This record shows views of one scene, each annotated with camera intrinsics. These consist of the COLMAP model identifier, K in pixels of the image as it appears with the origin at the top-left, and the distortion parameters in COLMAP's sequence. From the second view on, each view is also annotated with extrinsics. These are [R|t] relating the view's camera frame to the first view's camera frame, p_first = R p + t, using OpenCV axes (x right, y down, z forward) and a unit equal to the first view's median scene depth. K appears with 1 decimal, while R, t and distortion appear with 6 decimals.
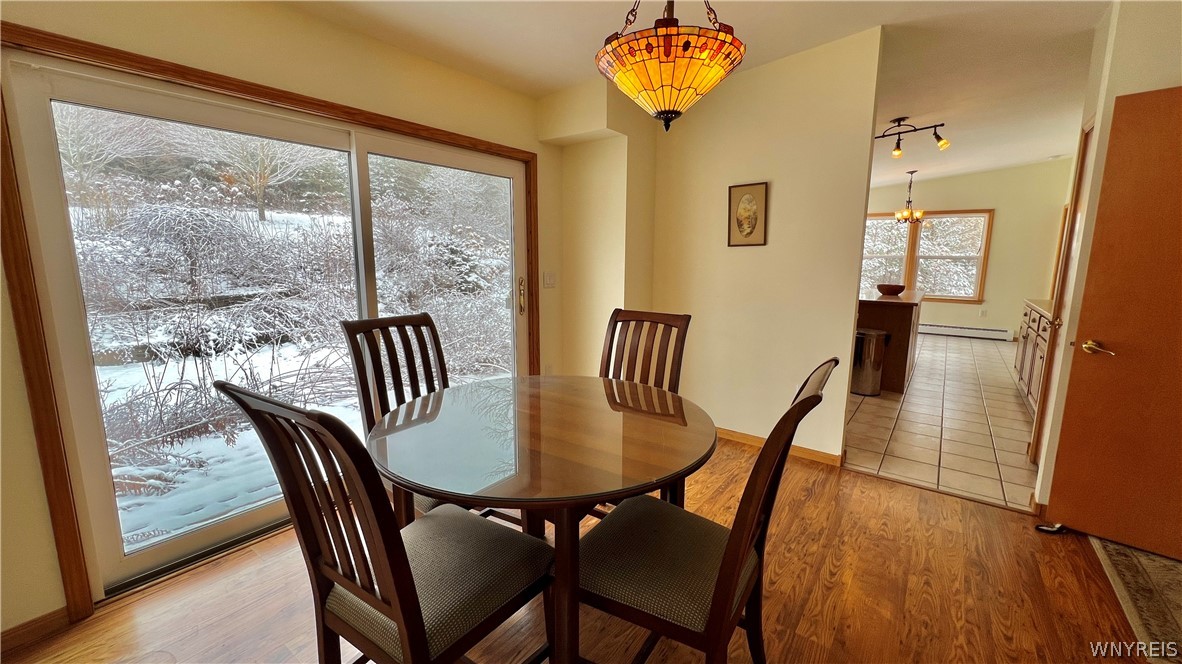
lens RADIAL K [[471.4, 0, 587.7], [0, 471.4, 328.7], [0, 0, 1]] dist [-0.001063, -0.000710]
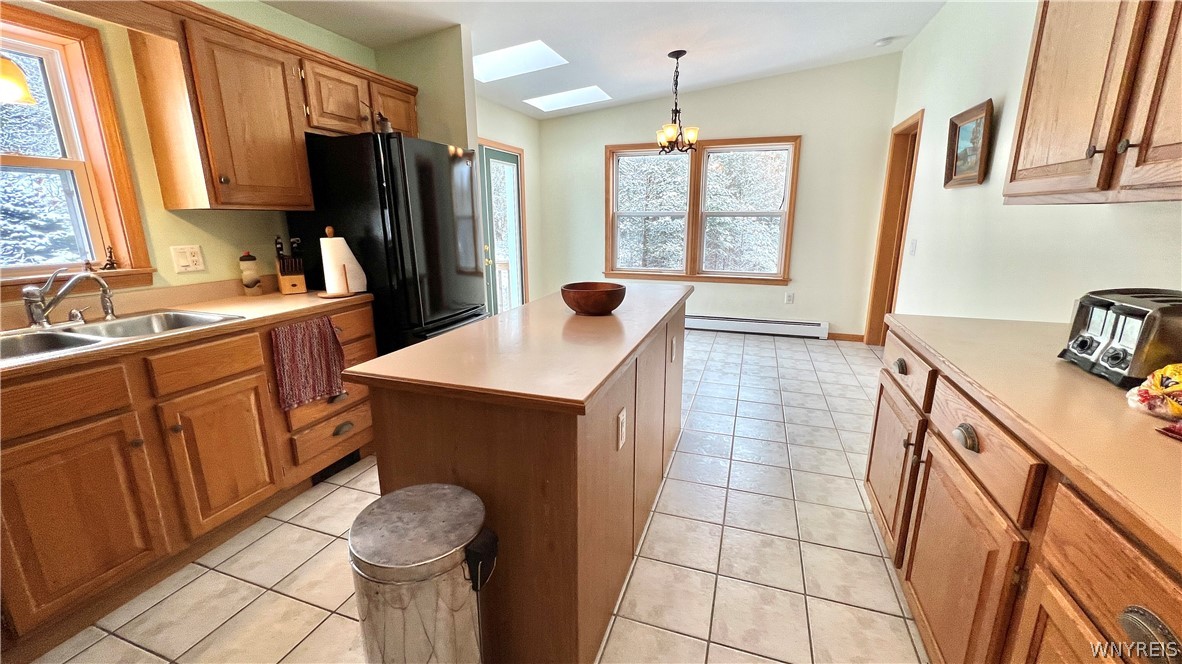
lens RADIAL K [[471.4, 0, 591.8], [0, 471.4, 332.1], [0, 0, 1]] dist [-0.001063, -0.000710]
pose [[0.951263, -0.084917, 0.296457, 0.372735], [0.059521, 0.993822, 0.093678, -0.063003], [-0.302581, -0.071467, 0.950441, 0.448574]]
